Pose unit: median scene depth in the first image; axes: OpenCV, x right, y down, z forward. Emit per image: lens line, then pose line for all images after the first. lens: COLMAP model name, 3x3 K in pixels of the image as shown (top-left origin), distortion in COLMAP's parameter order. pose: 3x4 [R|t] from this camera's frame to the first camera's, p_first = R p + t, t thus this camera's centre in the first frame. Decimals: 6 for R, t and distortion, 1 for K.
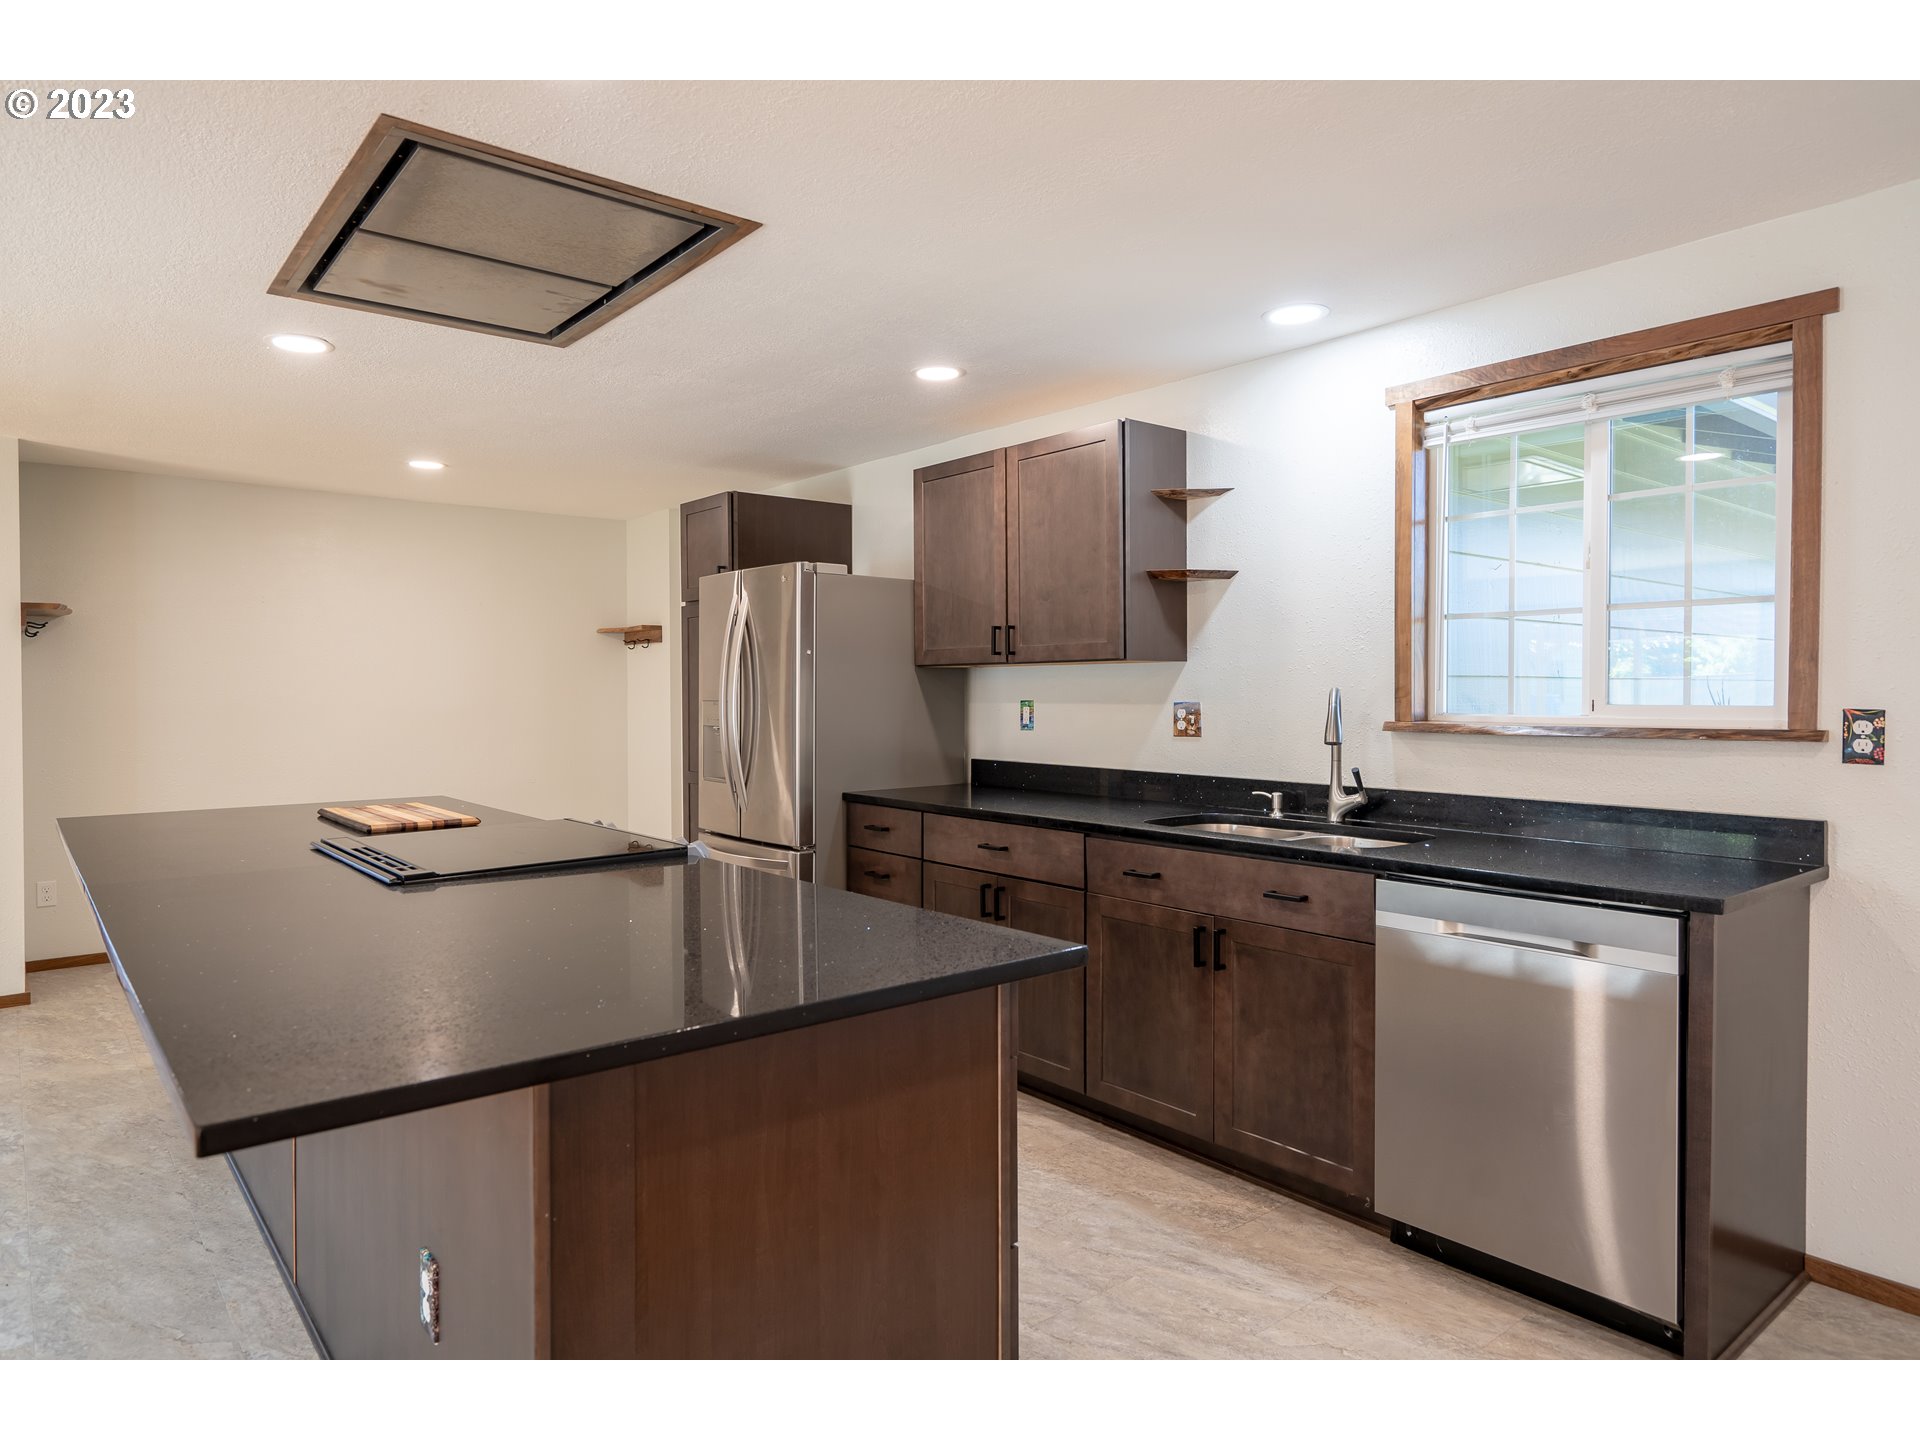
lens RADIAL K [[1150.4, 0, 952.3], [0, 1150.4, 709.6], [0, 0, 1]] dist [0.005016, 0.000816]
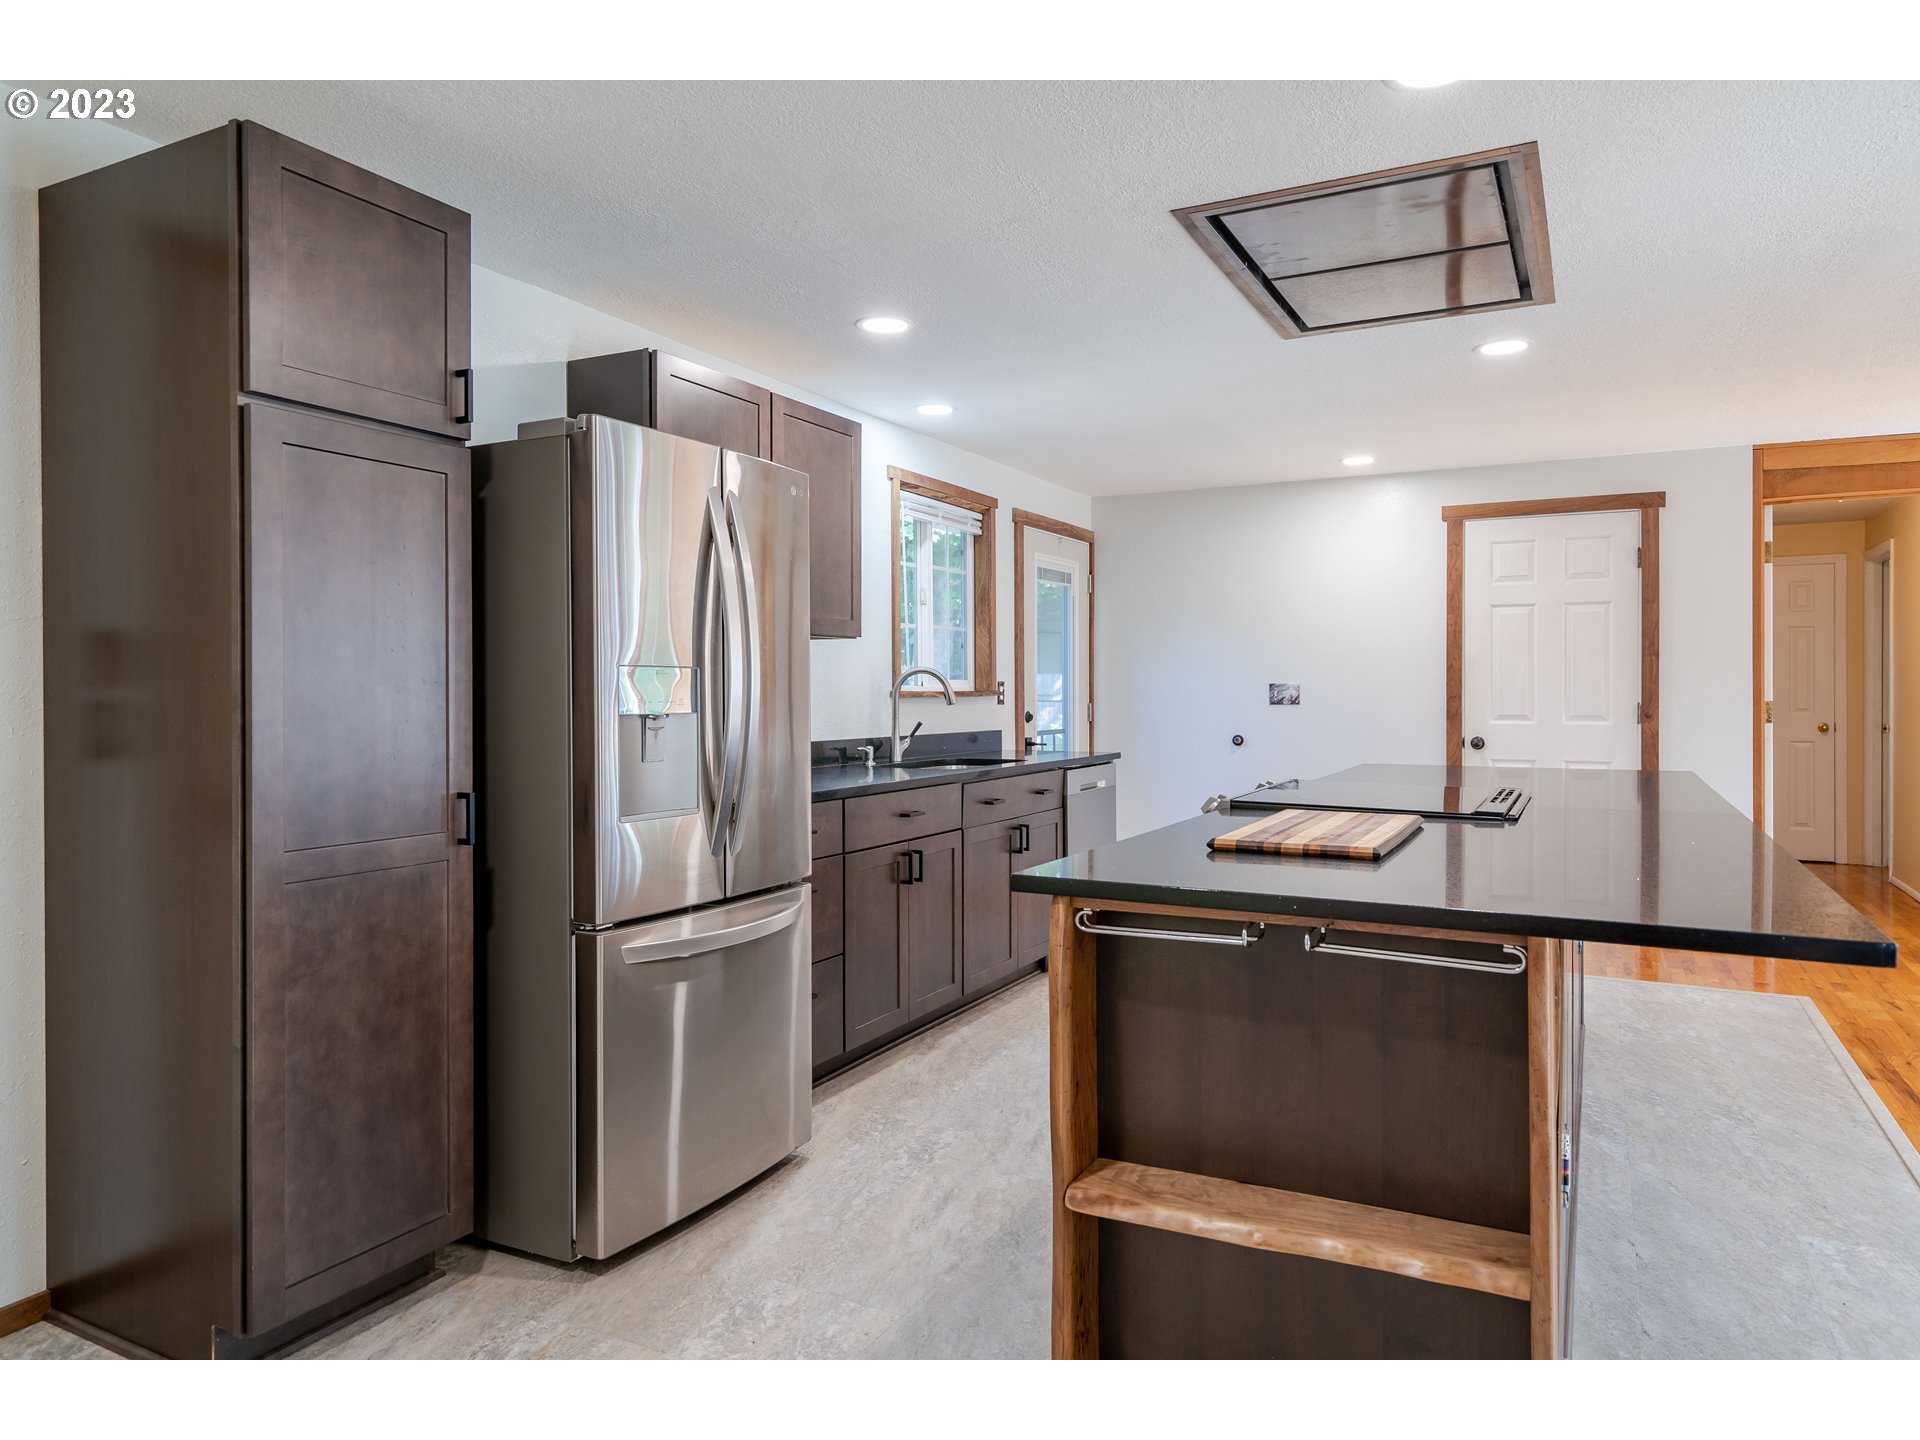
lens RADIAL K [[1219.2, 0, 948.4], [0, 1219.2, 703.7], [0, 0, 1]] dist [0.006985, -0.002250]
pose [[-0.383787, -0.005566, 0.923405, -1.098403], [0.020652, 0.999680, 0.014609, 0.004917], [-0.923191, 0.024677, -0.383549, 1.536845]]
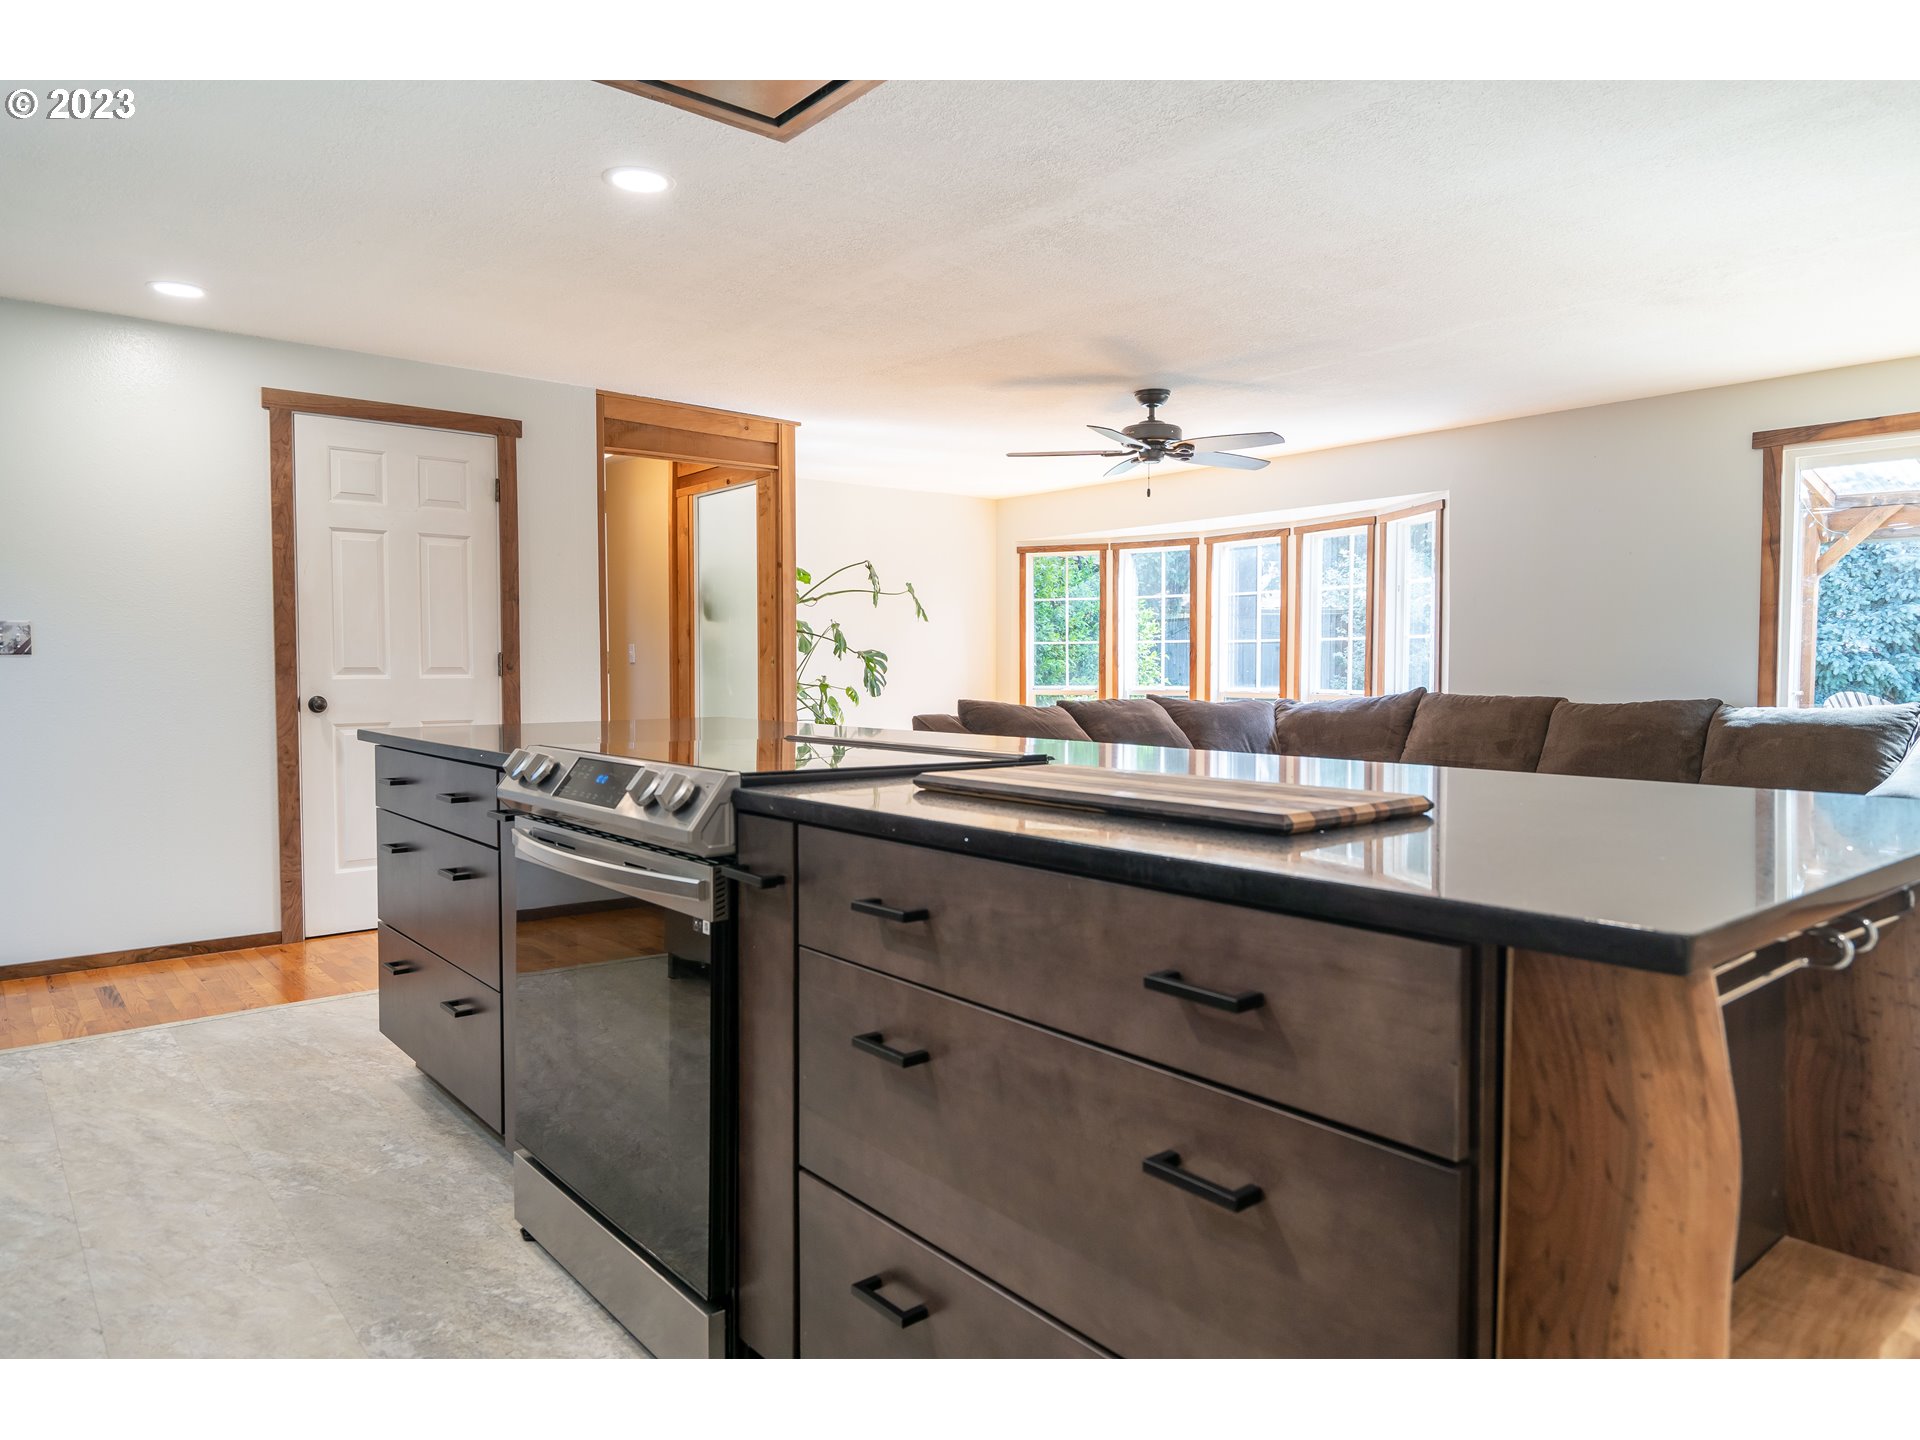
lens RADIAL K [[1217.1, 0, 958.2], [0, 1217.1, 706.3], [0, 0, 1]] dist [0.012751, -0.004376]
pose [[-0.999970, 0.004263, -0.006436, -0.426284], [0.003916, 0.998589, 0.052968, 0.037856], [0.006653, 0.052942, -0.998575, 1.523228]]
